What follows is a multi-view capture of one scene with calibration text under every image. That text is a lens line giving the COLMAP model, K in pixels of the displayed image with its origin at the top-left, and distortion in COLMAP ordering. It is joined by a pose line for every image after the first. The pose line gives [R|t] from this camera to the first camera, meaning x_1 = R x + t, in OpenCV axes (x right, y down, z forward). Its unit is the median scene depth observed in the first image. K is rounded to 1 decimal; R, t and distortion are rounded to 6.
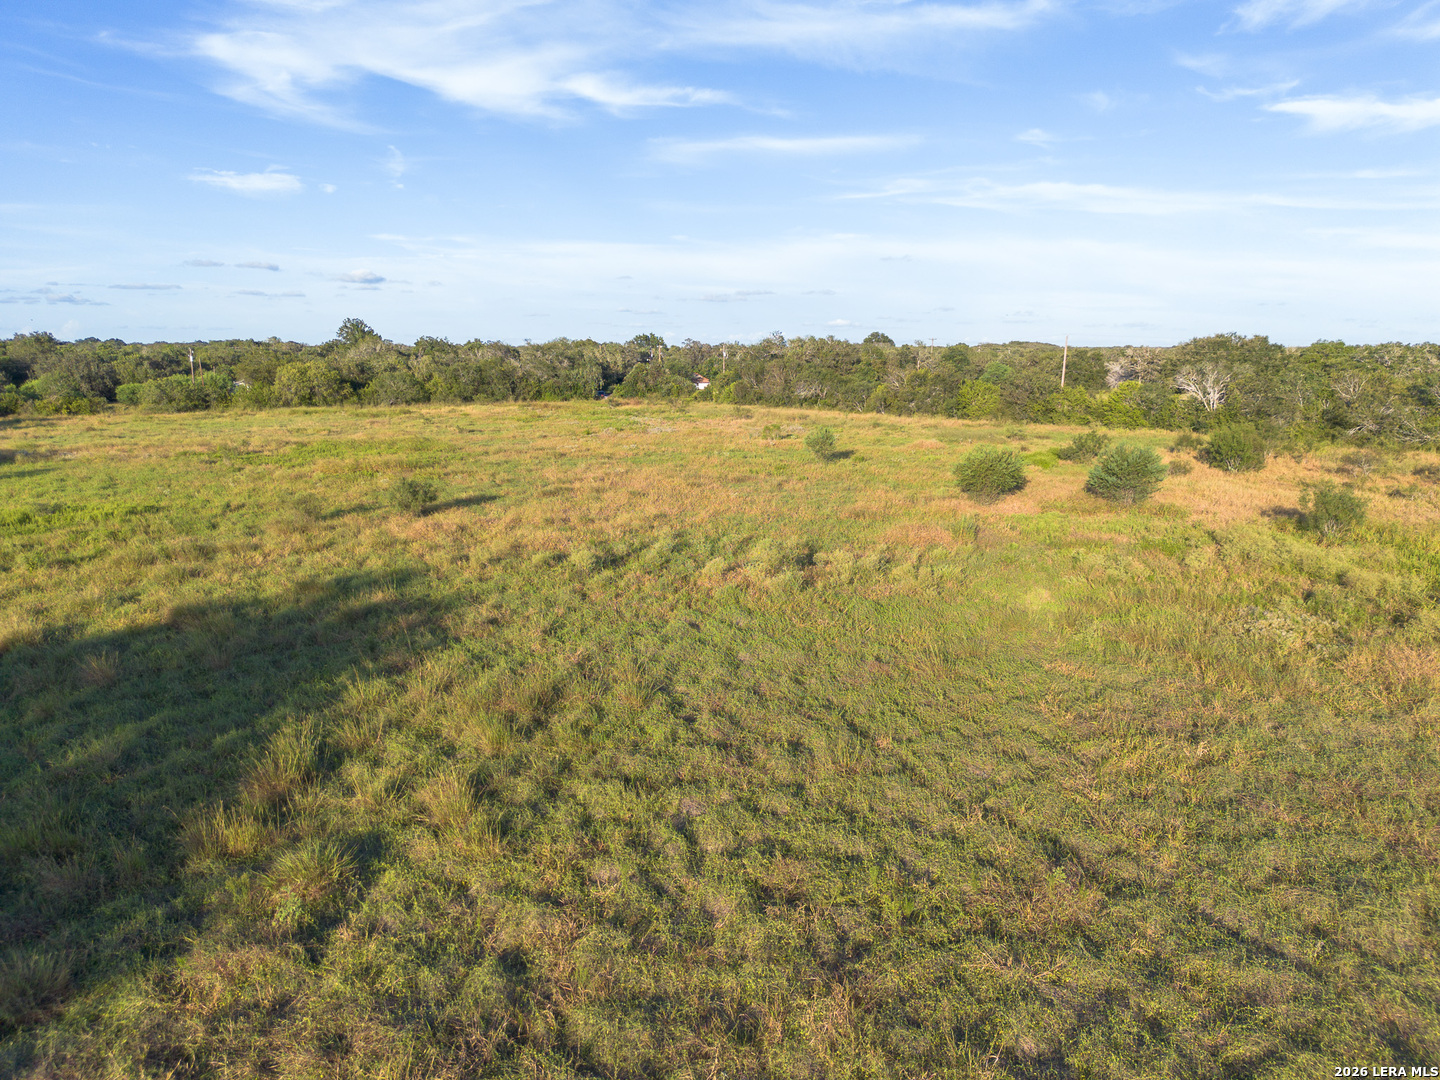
lens RADIAL K [[1017.0, 0, 720.2], [0, 1017.0, 537.4], [0, 0, 1]] dist [0.046514, -0.039674]
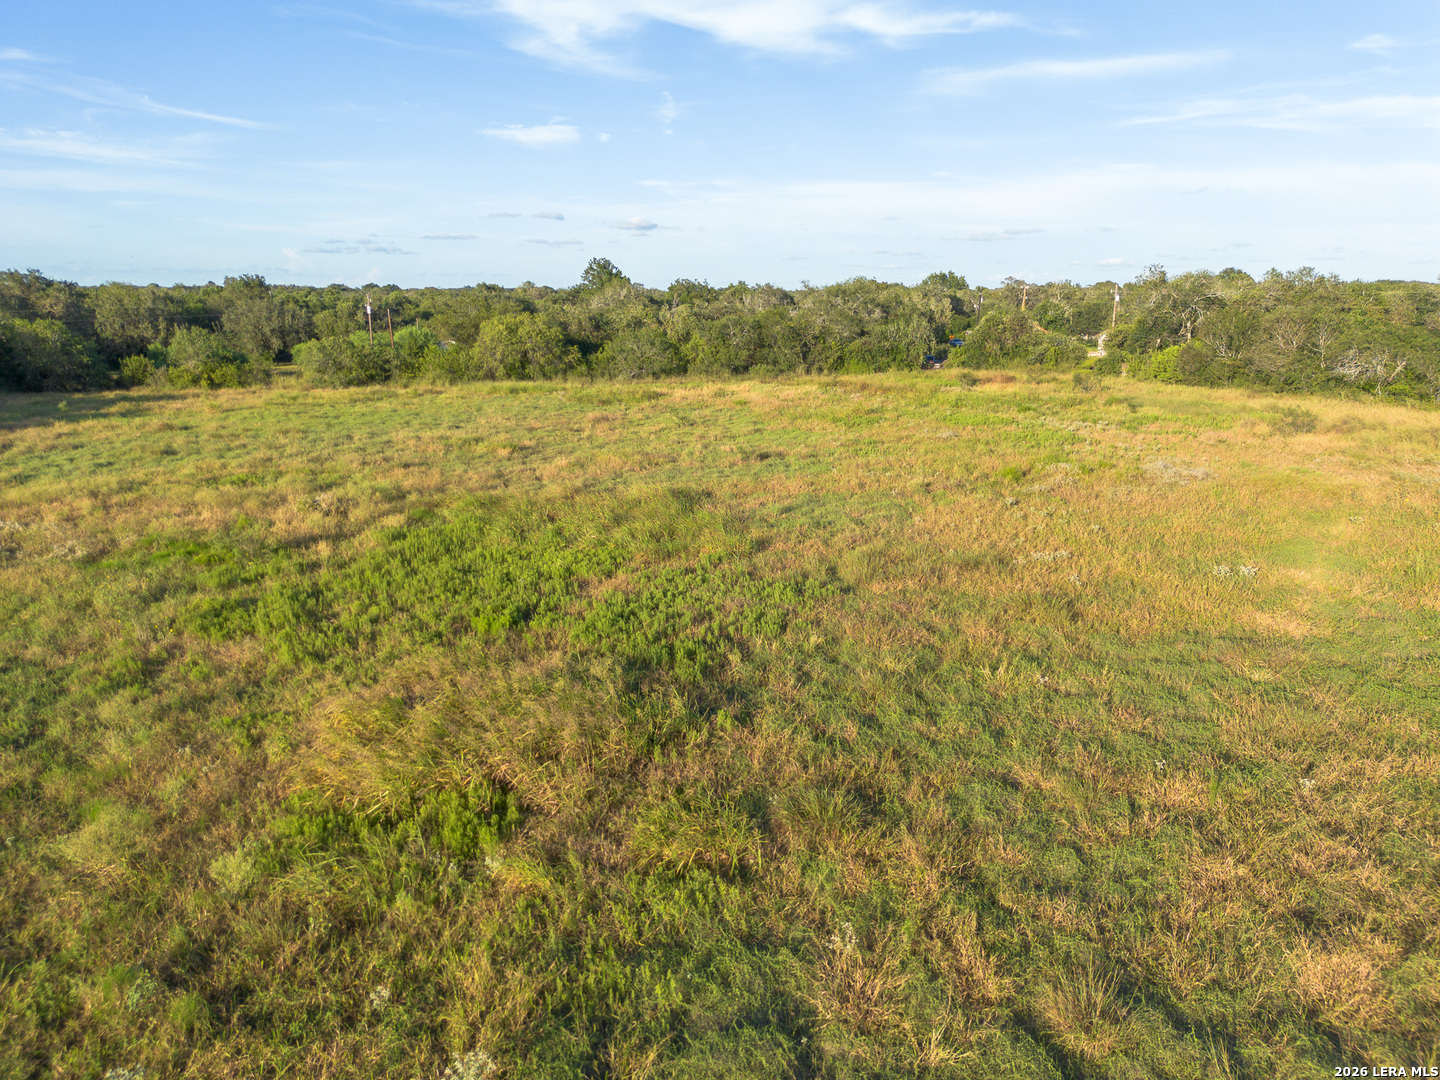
lens RADIAL K [[1017.0, 0, 723.5], [0, 1017.0, 542.1], [0, 0, 1]] dist [0.046514, -0.039674]
pose [[0.970844, 0.055126, -0.233286, -0.192124], [-0.041777, 0.997215, 0.061784, -0.128318], [0.236042, -0.050237, 0.970443, 0.686185]]
